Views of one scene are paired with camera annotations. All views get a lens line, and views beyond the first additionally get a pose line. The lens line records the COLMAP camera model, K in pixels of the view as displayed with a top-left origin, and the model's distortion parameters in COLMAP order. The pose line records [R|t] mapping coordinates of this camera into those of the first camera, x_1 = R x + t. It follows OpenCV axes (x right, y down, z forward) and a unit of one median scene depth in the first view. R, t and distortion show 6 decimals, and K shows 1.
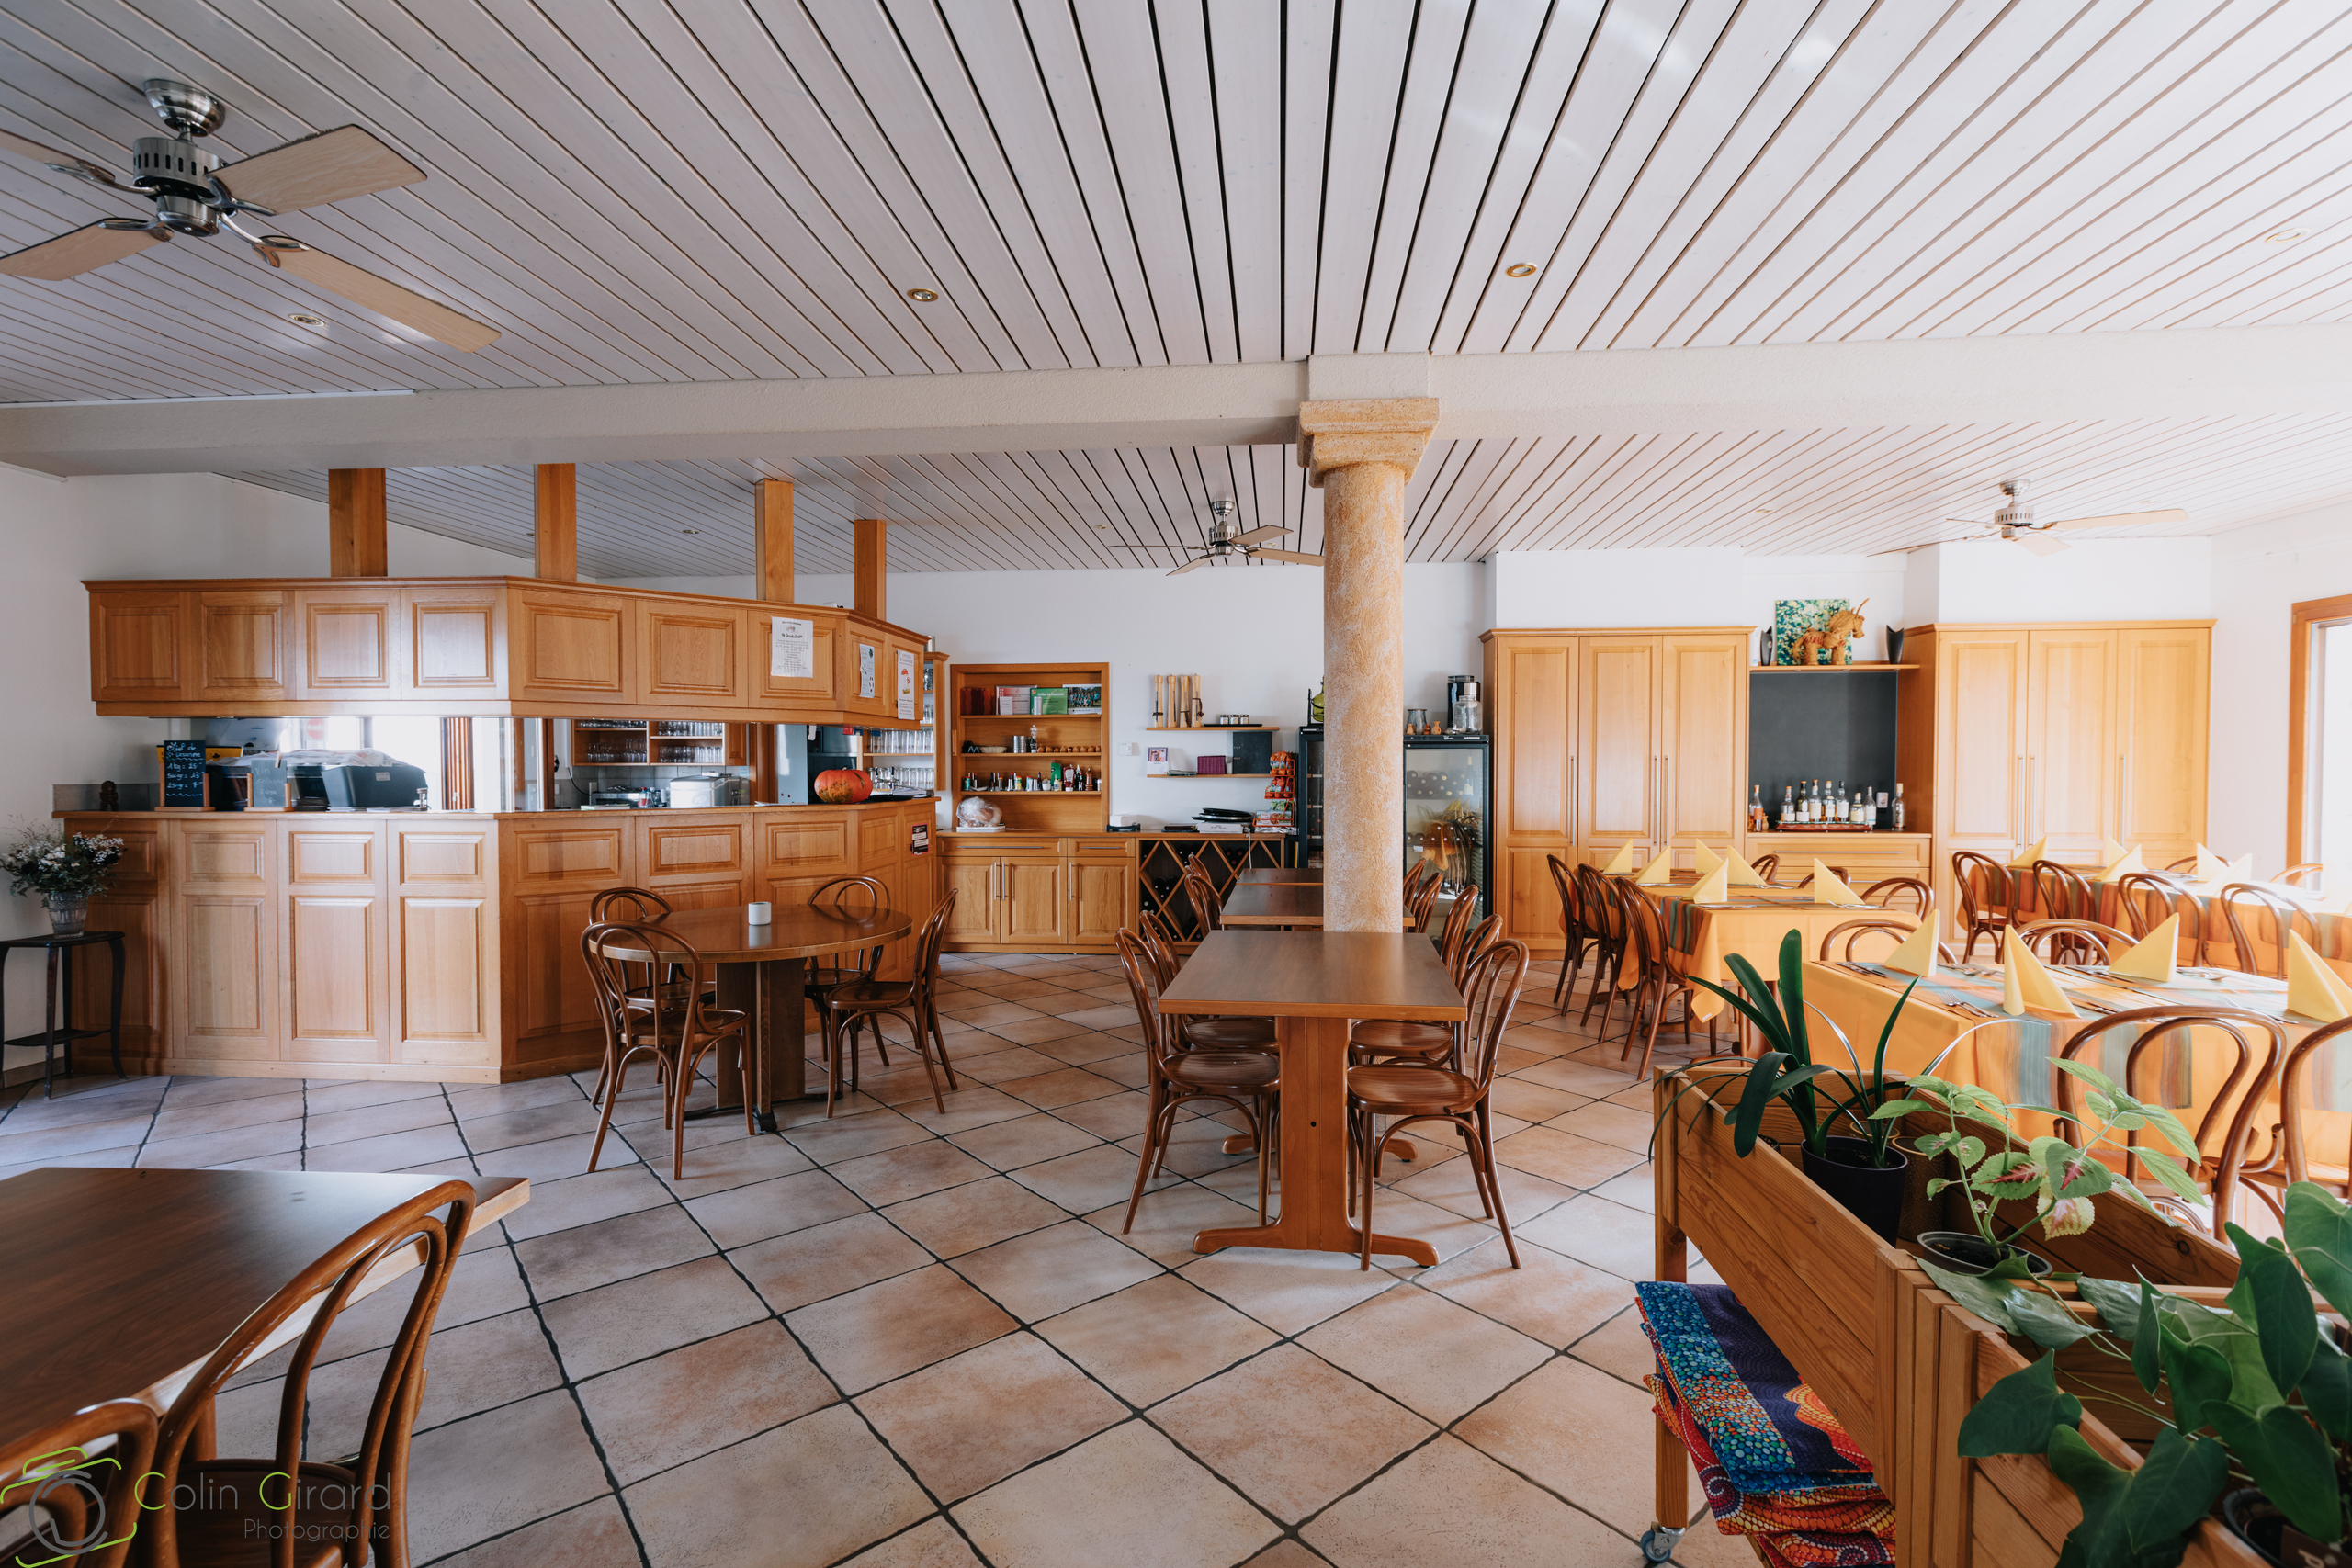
lens RADIAL K [[1059.0, 0, 1177.6], [0, 1059.0, 789.6], [0, 0, 1]] dist [0.000747, 0.000264]
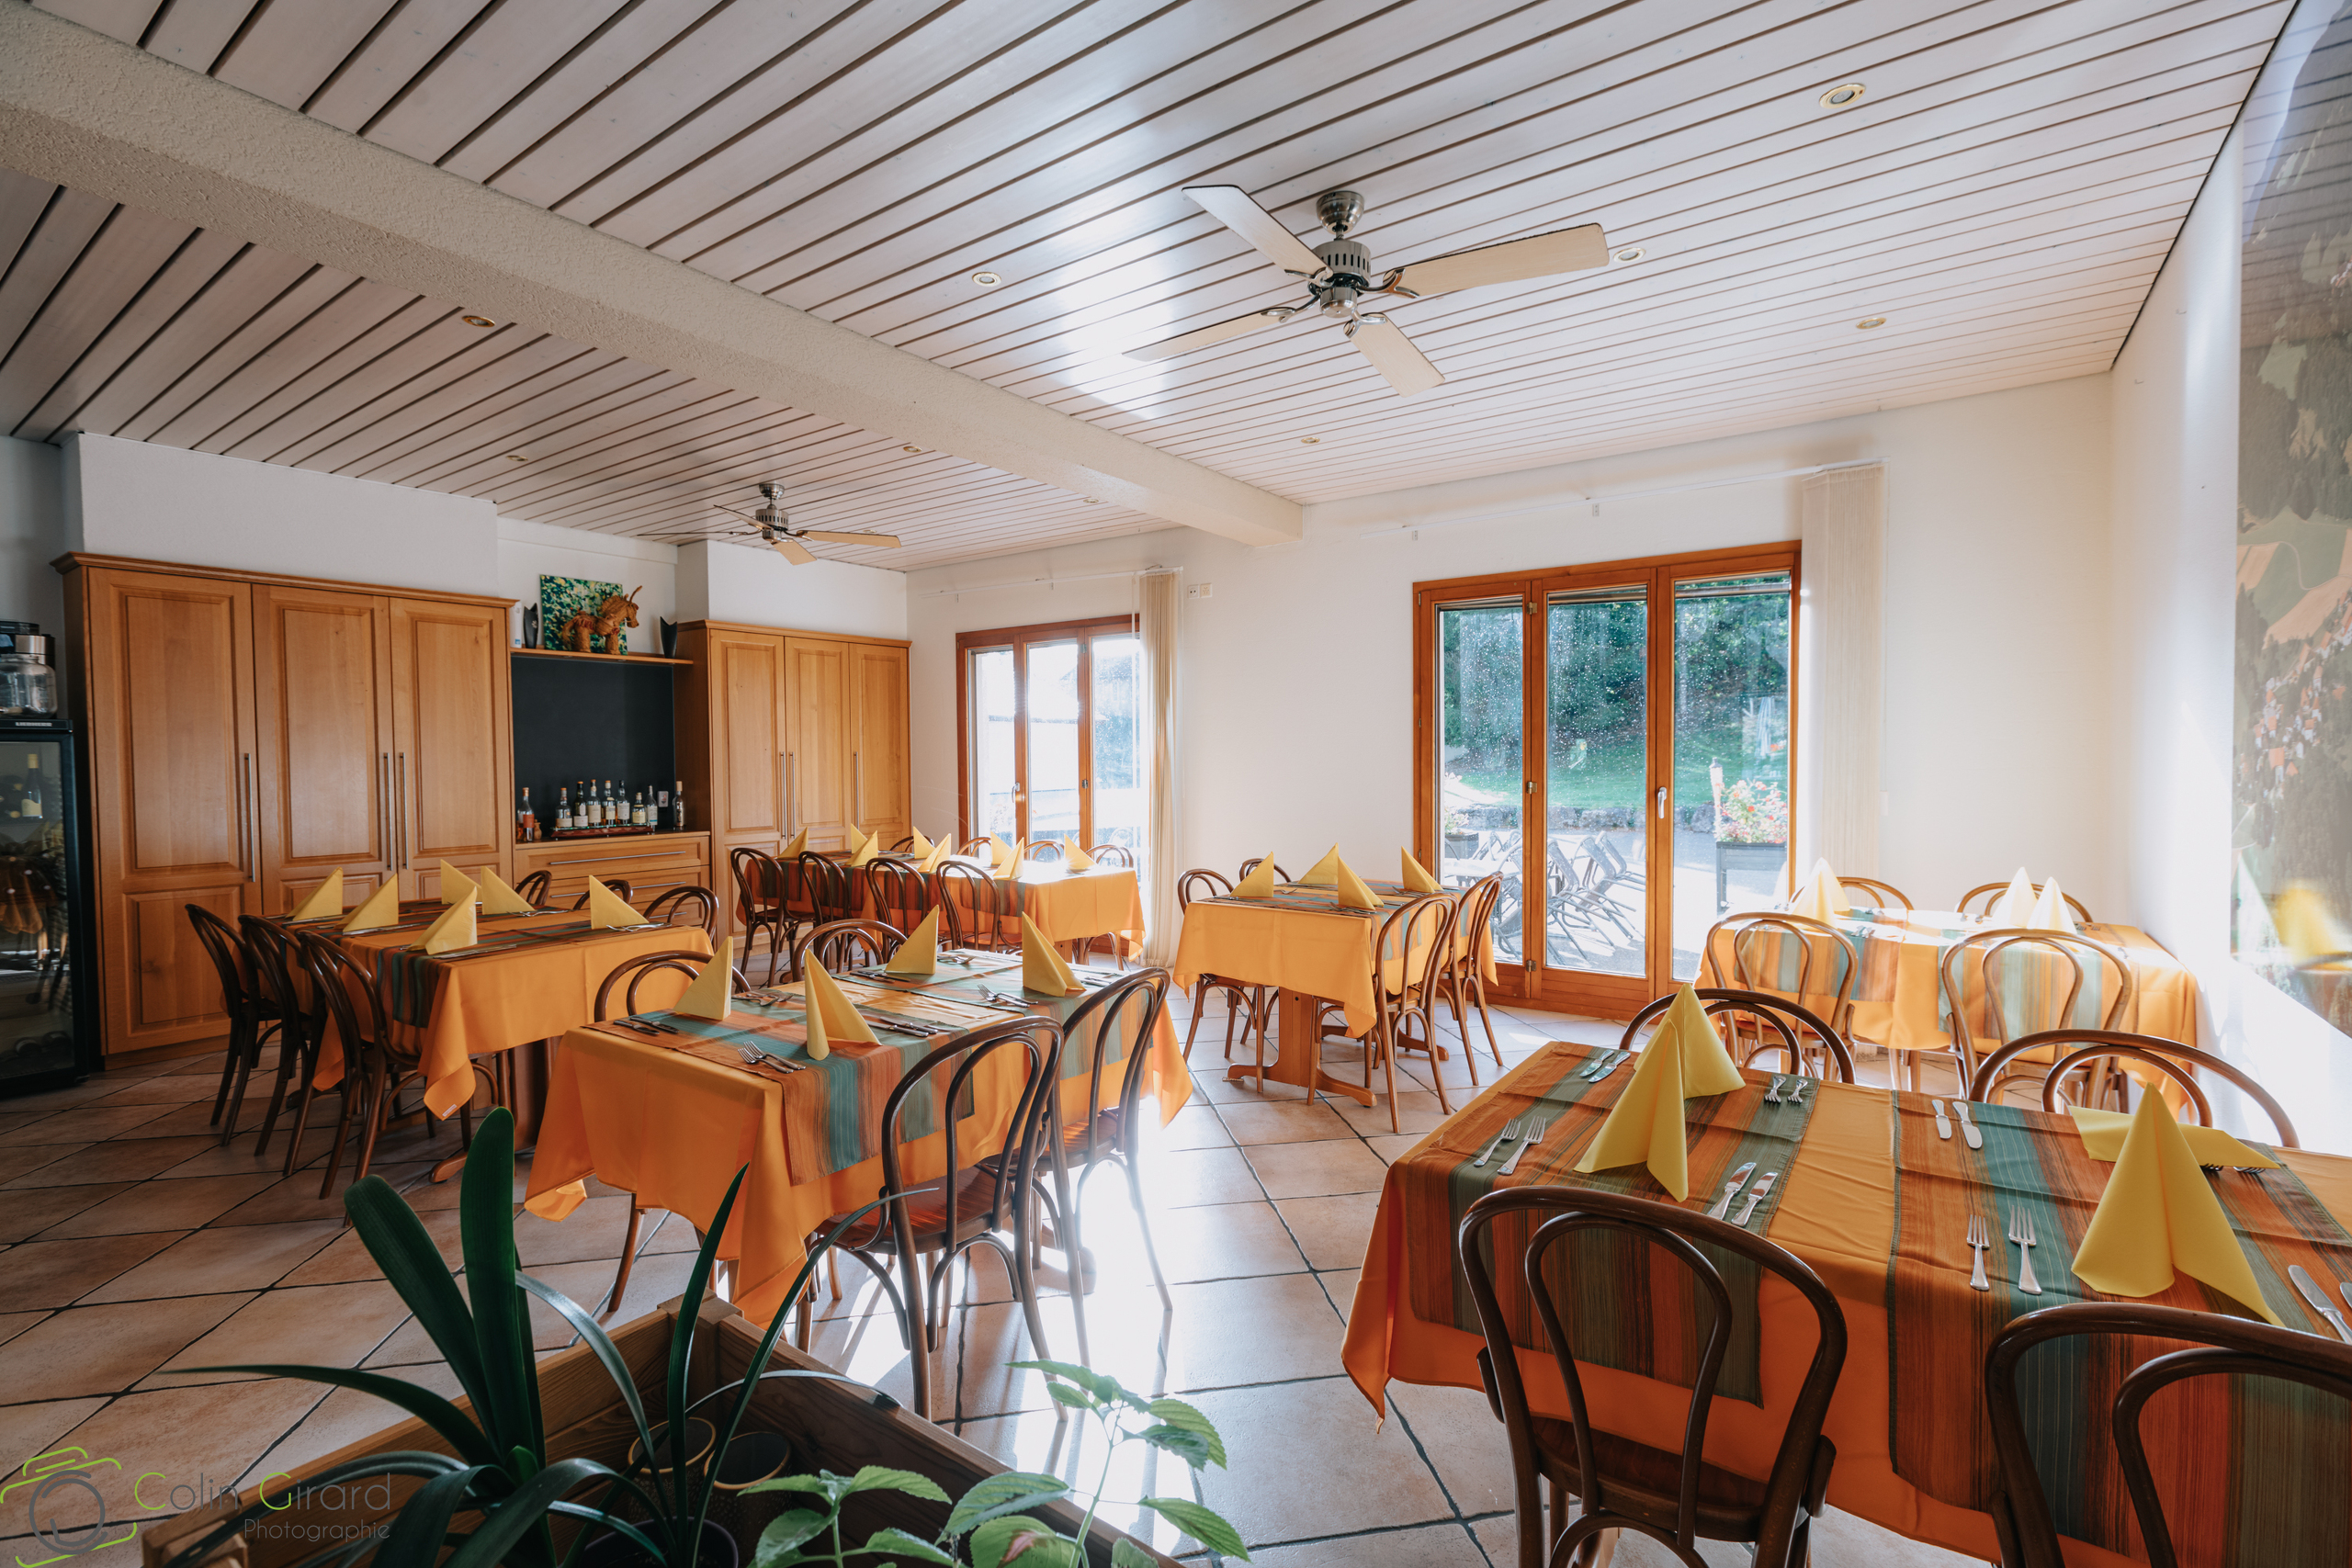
lens RADIAL K [[1041.2, 0, 1176.0], [0, 1041.2, 784.0], [0, 0, 1]] dist [0.011469, 0.000246]
pose [[0.502353, -0.026686, 0.864250, 0.086942], [0.030728, 0.999443, 0.013000, -0.001897], [-0.864116, 0.020026, 0.502894, 0.131000]]
